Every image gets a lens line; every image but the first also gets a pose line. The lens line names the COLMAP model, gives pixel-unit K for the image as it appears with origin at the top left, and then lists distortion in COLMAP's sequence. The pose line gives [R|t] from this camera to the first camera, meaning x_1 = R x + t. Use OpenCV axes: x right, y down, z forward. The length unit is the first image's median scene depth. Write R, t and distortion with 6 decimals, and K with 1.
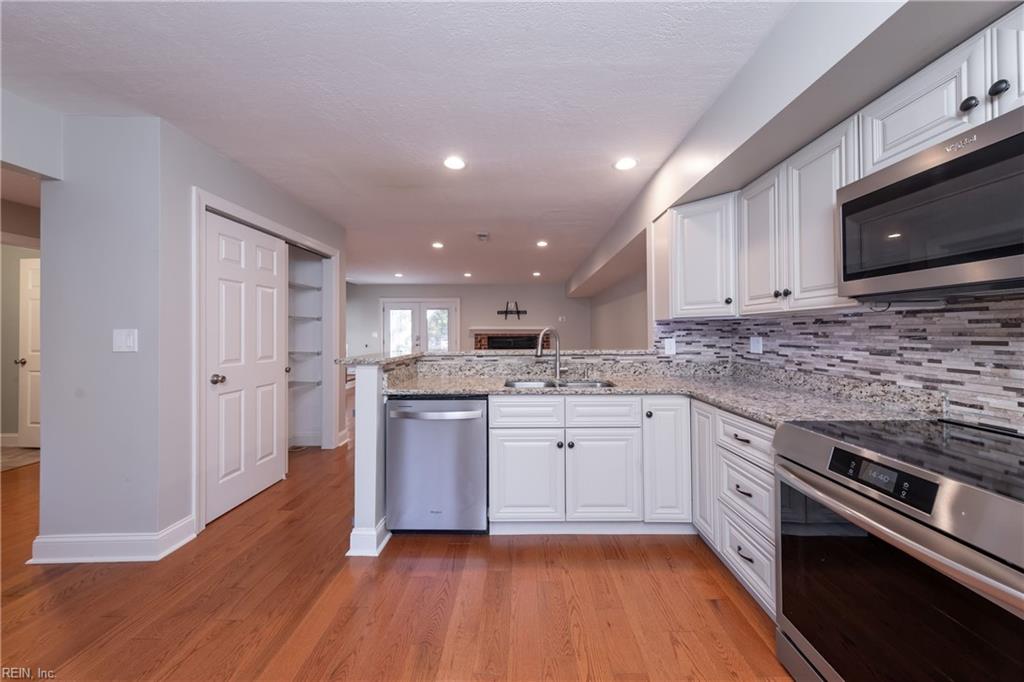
lens RADIAL K [[359.9, 0, 530.0], [0, 359.9, 331.0], [0, 0, 1]] dist [0.005685, -0.000146]
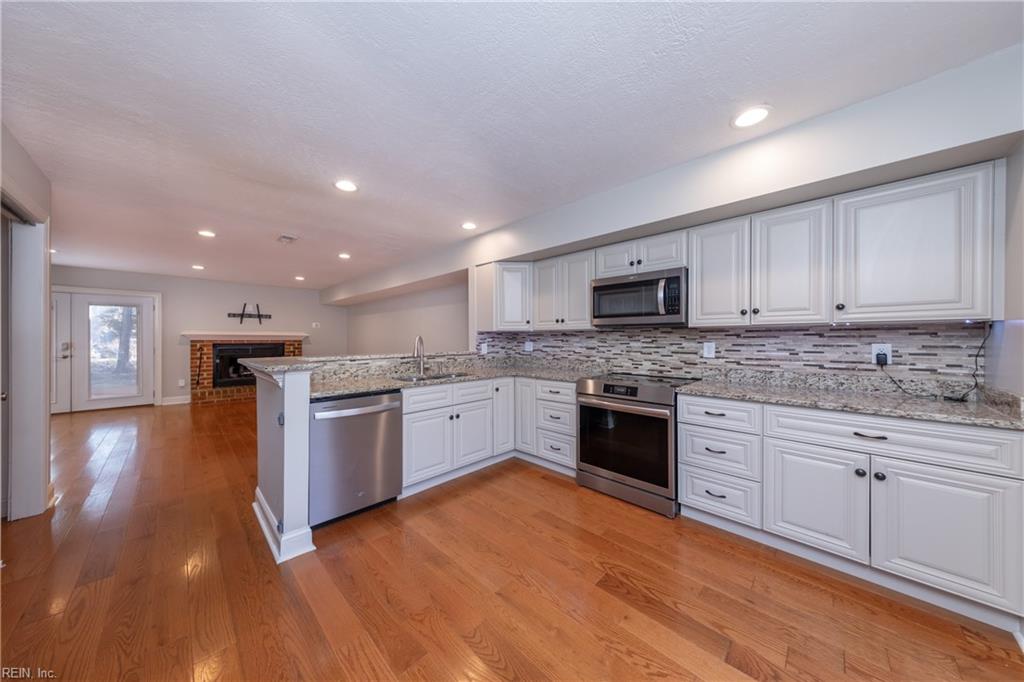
lens RADIAL K [[320.7, 0, 516.7], [0, 320.7, 339.3], [0, 0, 1]] dist [0.007994, 0.000069]
pose [[0.696790, 0.001358, 0.717273, -0.622185], [-0.005558, 0.999978, 0.003505, -0.002224], [-0.717253, -0.006429, 0.696783, -0.075925]]
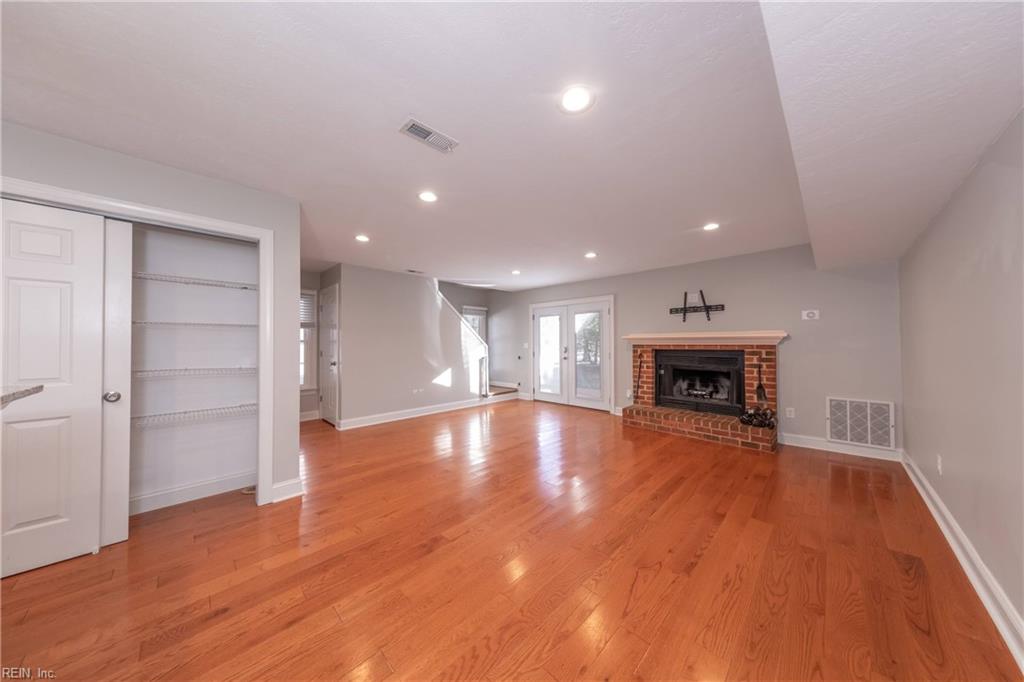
lens RADIAL K [[320.7, 0, 509.9], [0, 320.7, 342.1], [0, 0, 1]] dist [0.007994, 0.000069]
pose [[0.689822, -0.003874, -0.723969, 0.478118], [0.006343, 0.999980, 0.000692, 0.002731], [0.723951, -0.005069, 0.689832, 1.558797]]
